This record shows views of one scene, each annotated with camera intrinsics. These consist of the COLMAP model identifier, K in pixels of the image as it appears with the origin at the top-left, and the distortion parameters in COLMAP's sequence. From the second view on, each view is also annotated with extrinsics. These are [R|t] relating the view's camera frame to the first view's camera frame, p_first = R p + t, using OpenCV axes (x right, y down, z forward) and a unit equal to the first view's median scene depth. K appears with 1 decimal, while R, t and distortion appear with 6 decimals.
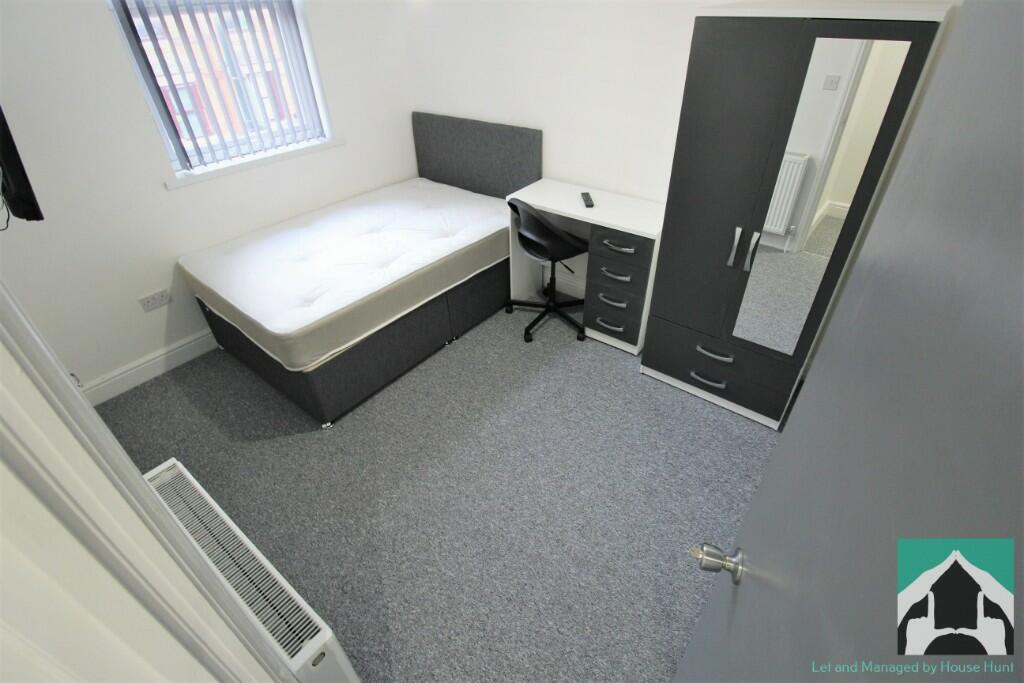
lens RADIAL K [[480.4, 0, 515.7], [0, 480.4, 332.1], [0, 0, 1]] dist [-0.000241, -0.013044]
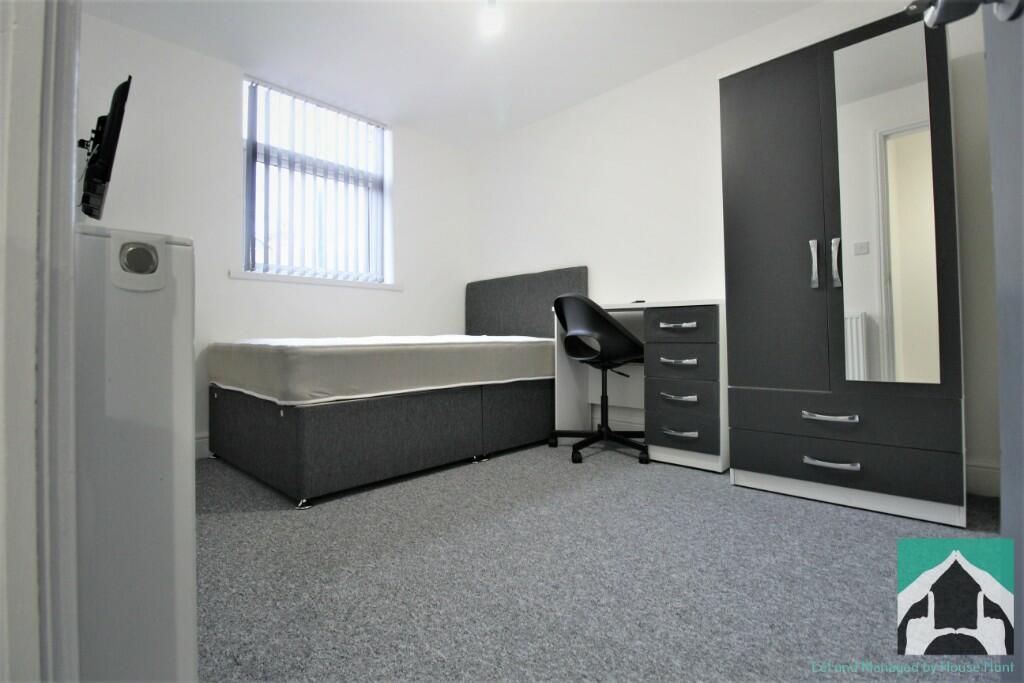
lens RADIAL K [[480.4, 0, 515.7], [0, 480.4, 332.1], [0, 0, 1]] dist [-0.000241, -0.013044]
pose [[0.995905, 0.009232, -0.089938, -0.006883], [-0.061377, 0.799458, -0.597579, 0.422607], [0.066385, 0.600651, 0.796750, 0.299337]]
